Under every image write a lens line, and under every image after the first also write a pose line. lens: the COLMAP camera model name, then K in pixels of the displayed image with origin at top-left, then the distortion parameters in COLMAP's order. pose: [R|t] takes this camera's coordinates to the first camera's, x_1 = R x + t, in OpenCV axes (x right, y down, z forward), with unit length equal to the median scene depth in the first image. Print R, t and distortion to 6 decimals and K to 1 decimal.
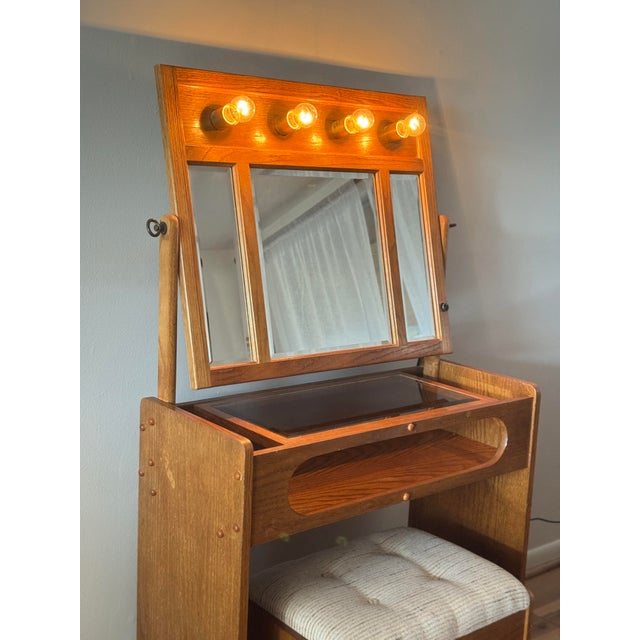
lens RADIAL K [[893.9, 0, 320.0], [0, 893.9, 320.0], [0, 0, 1]] dist [0.152606, -0.012255]
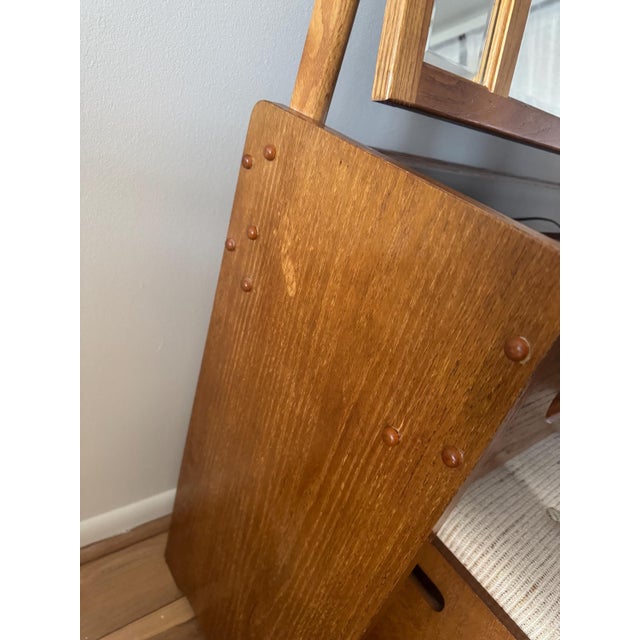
lens RADIAL K [[458.2, 0, 320.0], [0, 458.2, 320.0], [0, 0, 1]] dist [0.031535, -0.047856]
pose [[0.969853, 0.229259, 0.082622, -0.161592], [-0.243692, 0.912978, 0.327239, 0.108460], [-0.000410, -0.337508, 0.941323, 0.739031]]
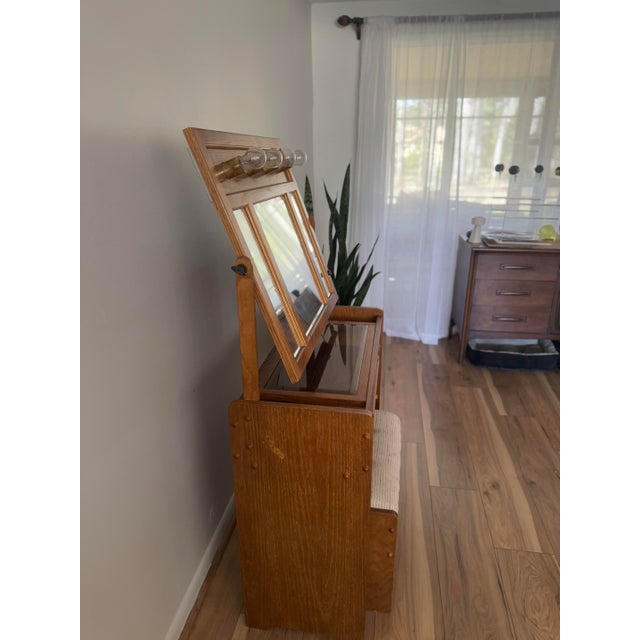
lens RADIAL K [[458.2, 0, 320.0], [0, 458.2, 320.0], [0, 0, 1]] dist [0.031535, -0.047856]
pose [[0.752572, -0.267951, 0.601529, -0.465187], [0.147970, 0.958920, 0.242026, -0.162194], [-0.641670, -0.093134, 0.761305, 0.460658]]
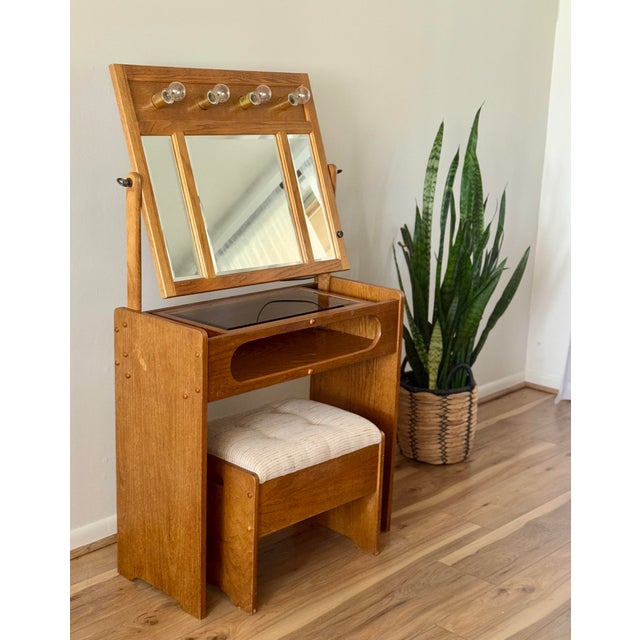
lens RADIAL K [[1007.5, 0, 320.0], [0, 1007.5, 320.0], [0, 0, 1]] dist [0.087724, -0.042869]
pose [[0.990921, -0.039591, 0.128483, -0.090783], [0.031245, 0.997308, 0.066337, 0.013260], [-0.130763, -0.061720, 0.989491, -0.566874]]
